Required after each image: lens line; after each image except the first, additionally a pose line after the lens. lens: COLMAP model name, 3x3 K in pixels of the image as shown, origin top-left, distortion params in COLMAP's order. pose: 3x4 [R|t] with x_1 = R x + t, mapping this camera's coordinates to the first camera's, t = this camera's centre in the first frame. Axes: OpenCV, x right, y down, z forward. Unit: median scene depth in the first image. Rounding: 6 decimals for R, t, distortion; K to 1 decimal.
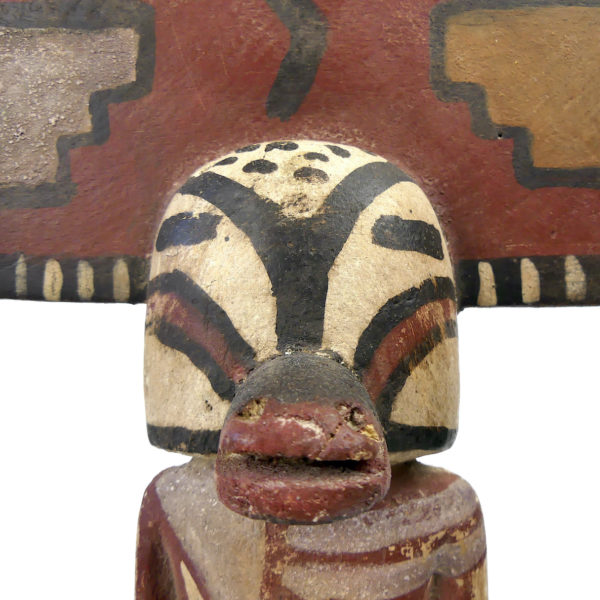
lens RADIAL K [[667.4, 0, 300.0], [0, 667.4, 300.0], [0, 0, 1]] dist [-0.009566, -0.013497]
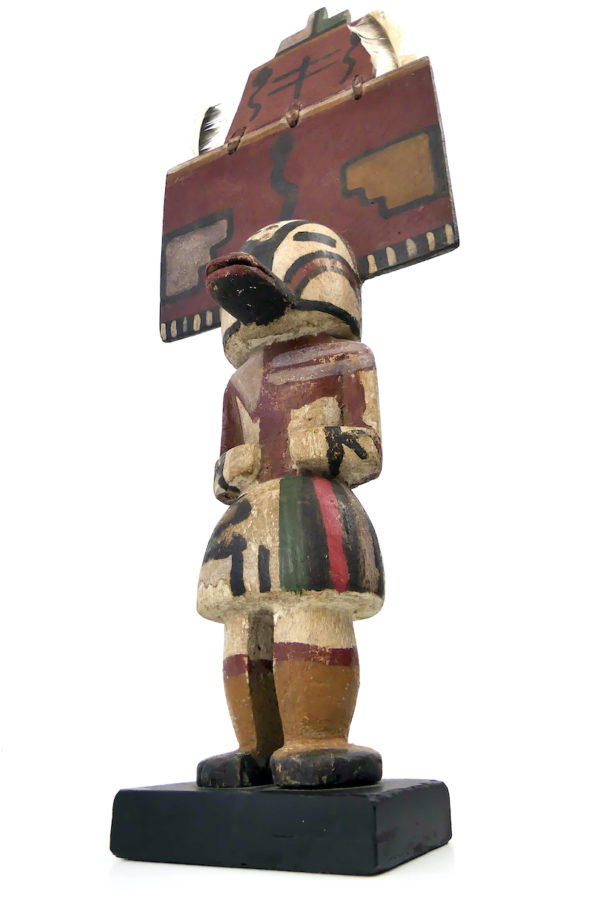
lens RADIAL K [[686.3, 0, 300.0], [0, 686.3, 450.0], [0, 0, 1]] dist [-0.000658, 0.000182]
pose [[0.905244, -0.188809, -0.380636, 0.875010], [0.057817, 0.942248, -0.329887, 1.358951], [0.420940, 0.276621, 0.863881, -0.870316]]
